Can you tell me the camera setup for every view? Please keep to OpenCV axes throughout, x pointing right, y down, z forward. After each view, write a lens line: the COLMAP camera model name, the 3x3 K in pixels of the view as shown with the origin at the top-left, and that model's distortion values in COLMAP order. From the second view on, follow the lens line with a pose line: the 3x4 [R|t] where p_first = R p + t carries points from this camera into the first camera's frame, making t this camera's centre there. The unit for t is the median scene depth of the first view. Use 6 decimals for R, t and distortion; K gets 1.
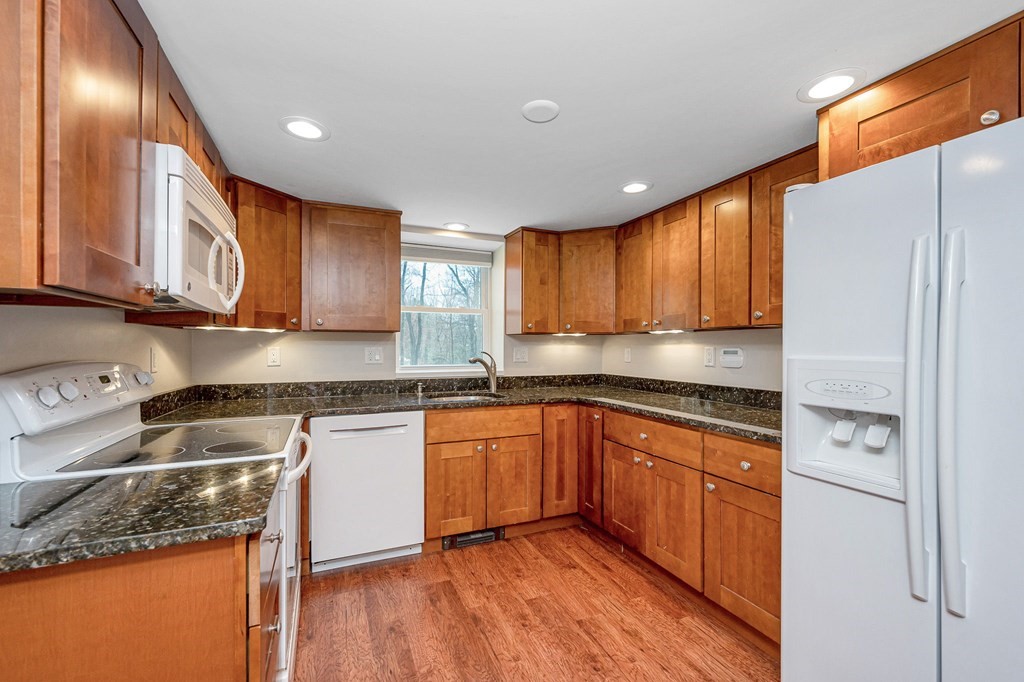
lens RADIAL K [[421.7, 0, 512.0], [0, 421.7, 341.0], [0, 0, 1]] dist [-0.002407, 0.000177]
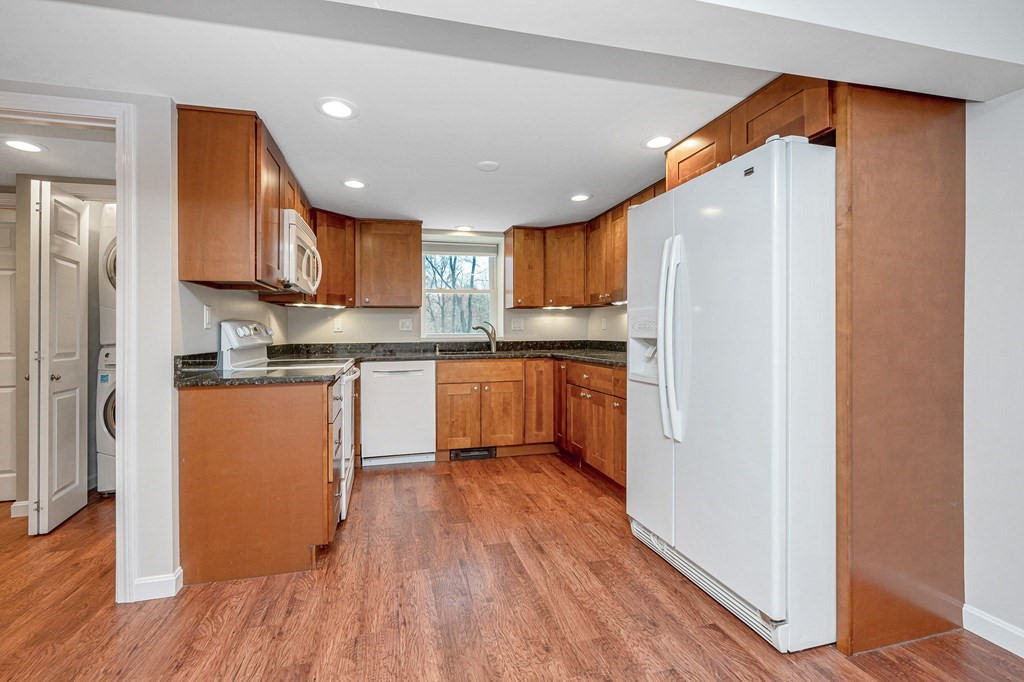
lens RADIAL K [[469.7, 0, 509.3], [0, 469.7, 319.0], [0, 0, 1]] dist [-0.002286, -0.000219]
pose [[0.986393, -0.016848, -0.163541, 0.283046], [0.012903, 0.999600, -0.025153, 0.063563], [0.163899, 0.022700, 0.986216, -0.502244]]
